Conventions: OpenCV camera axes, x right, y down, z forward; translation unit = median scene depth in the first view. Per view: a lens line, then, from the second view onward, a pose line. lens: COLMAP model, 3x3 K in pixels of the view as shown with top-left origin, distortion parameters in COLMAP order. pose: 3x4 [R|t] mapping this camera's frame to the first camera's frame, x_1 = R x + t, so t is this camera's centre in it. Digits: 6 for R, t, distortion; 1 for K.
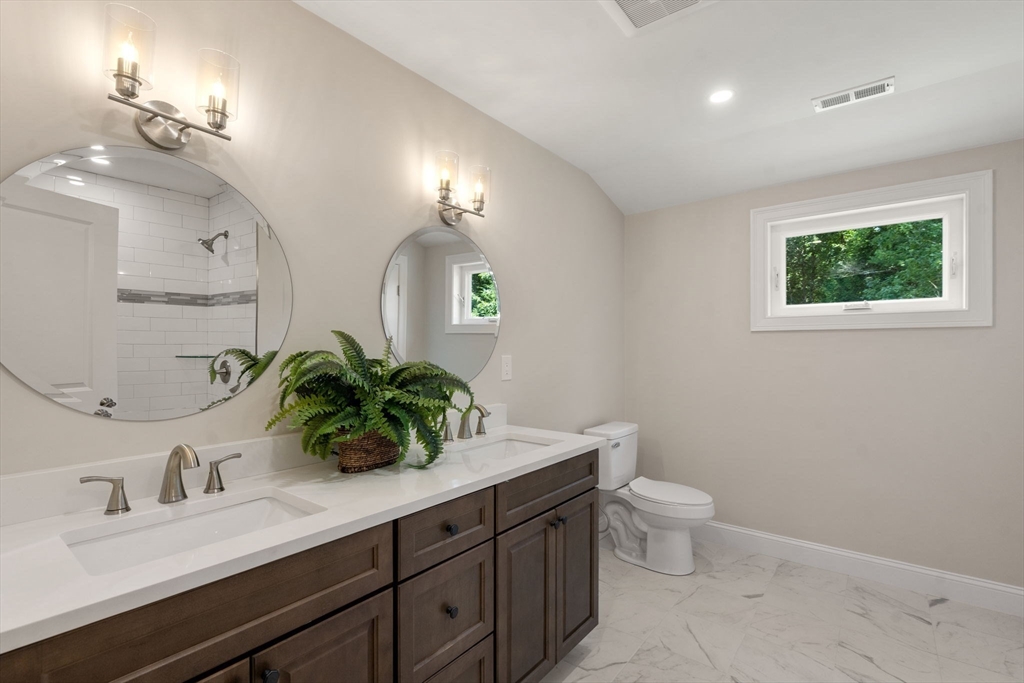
lens RADIAL K [[448.9, 0, 512.0], [0, 448.9, 341.5], [0, 0, 1]] dist [-0.000772, -0.000173]
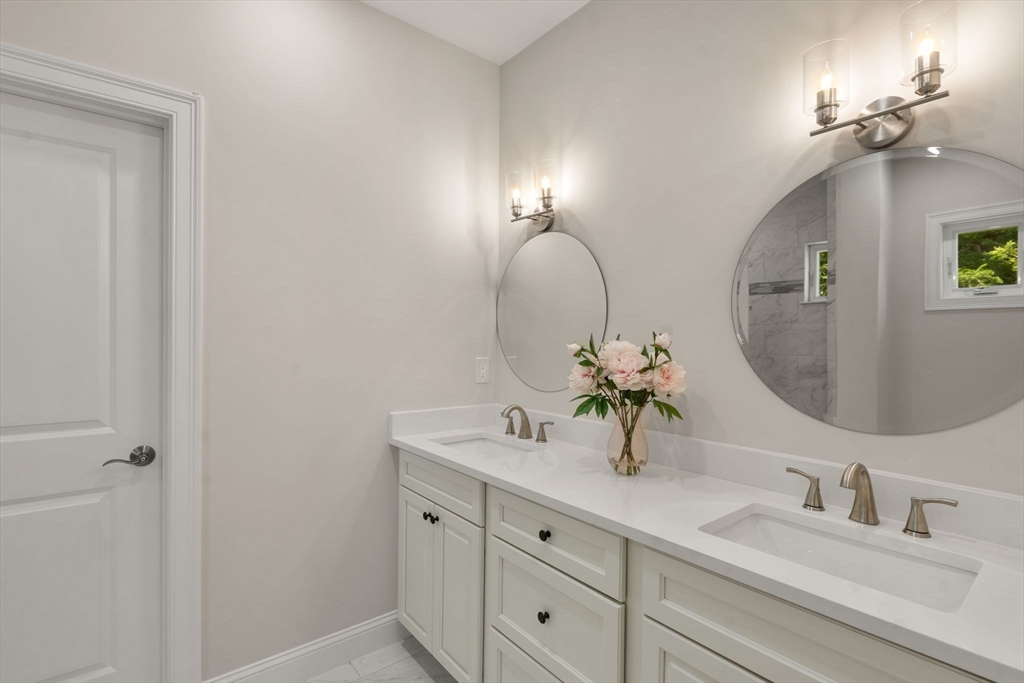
lens RADIAL K [[471.3, 0, 507.8], [0, 471.3, 348.9], [0, 0, 1]] dist [0.000246, -0.000135]
pose [[-0.236081, 0.000047, -0.971733, 0.419324], [-0.016706, 0.999852, 0.004107, -0.000208], [0.971590, 0.017203, -0.236046, 0.542179]]
